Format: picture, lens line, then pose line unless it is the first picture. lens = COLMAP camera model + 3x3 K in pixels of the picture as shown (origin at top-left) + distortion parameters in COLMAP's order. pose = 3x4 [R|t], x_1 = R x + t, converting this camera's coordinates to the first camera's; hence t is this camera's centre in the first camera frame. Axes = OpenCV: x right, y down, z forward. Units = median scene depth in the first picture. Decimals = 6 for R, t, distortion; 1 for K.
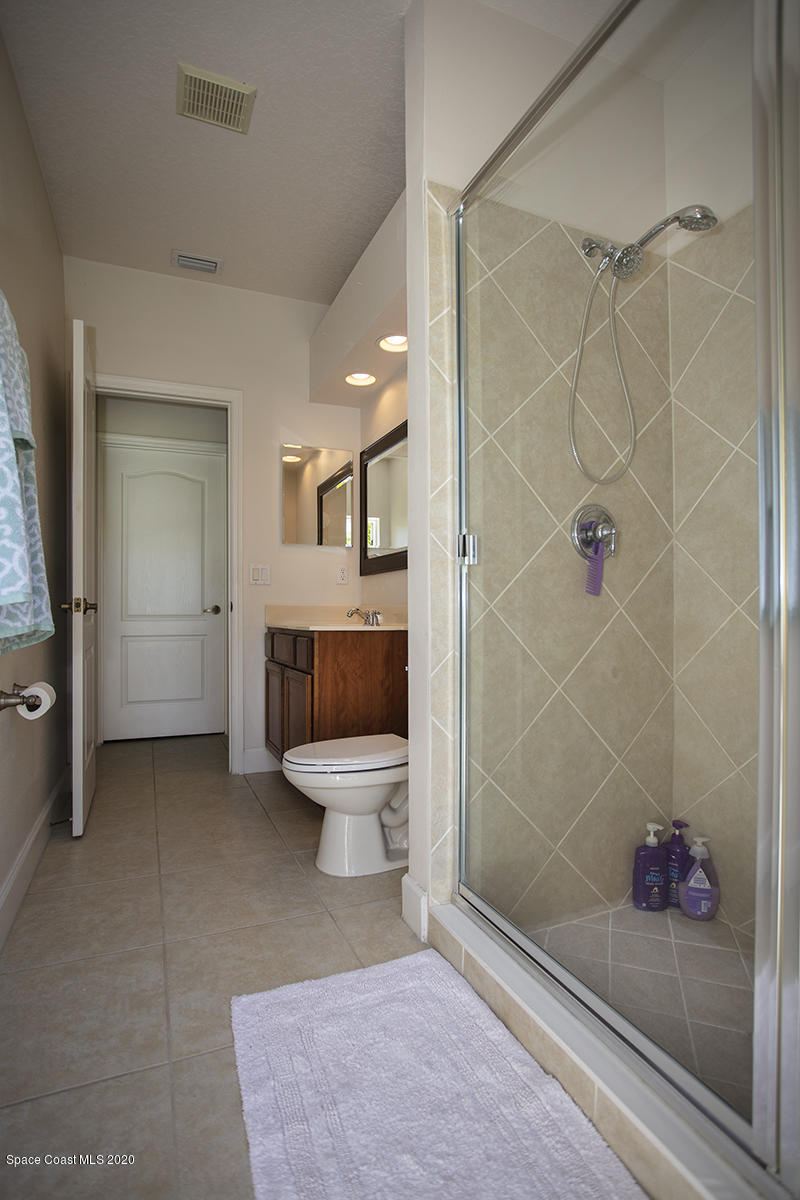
lens RADIAL K [[607.8, 0, 400.0], [0, 607.8, 600.0], [0, 0, 1]] dist [-0.066596, 0.027705]
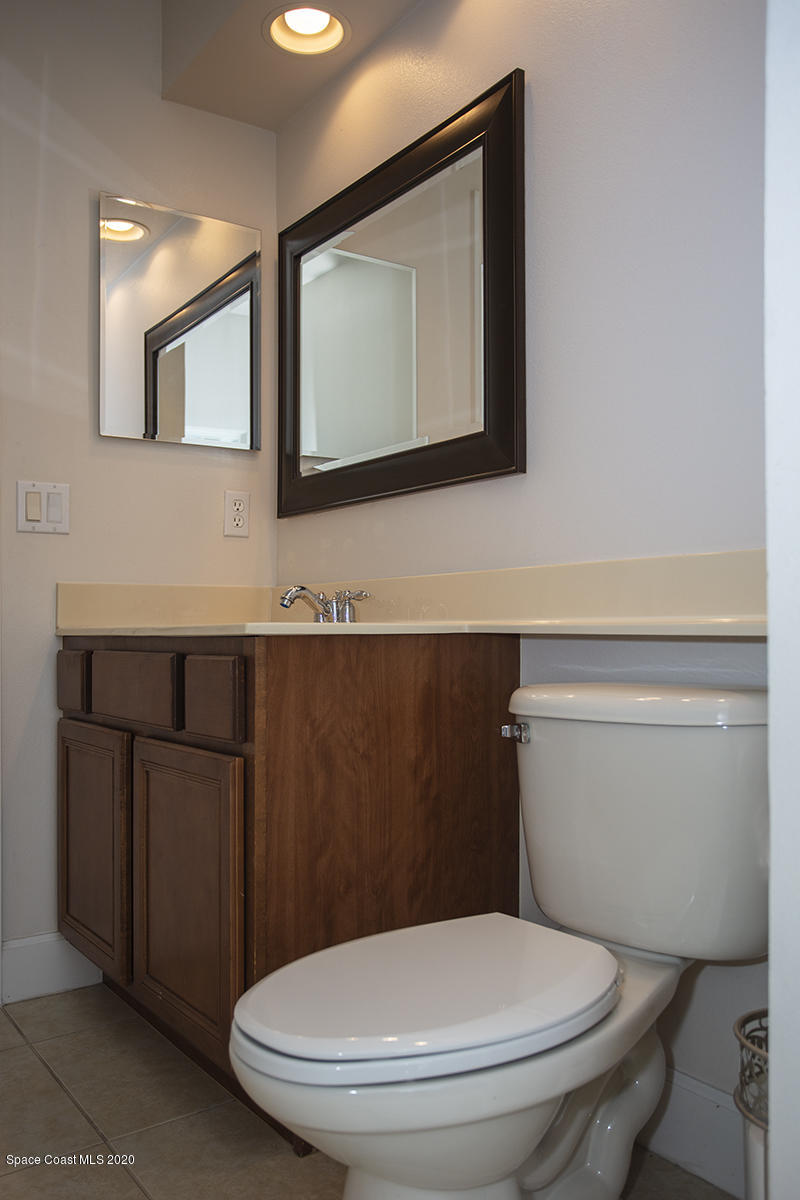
lens RADIAL K [[1018.1, 0, 400.0], [0, 1018.1, 600.0], [0, 0, 1]] dist [-0.001214, 0.003824]
pose [[0.981093, -0.004399, 0.193489, -0.167715], [0.004872, 0.999986, -0.001967, 0.029498], [-0.193478, 0.002872, 0.981100, 0.367123]]
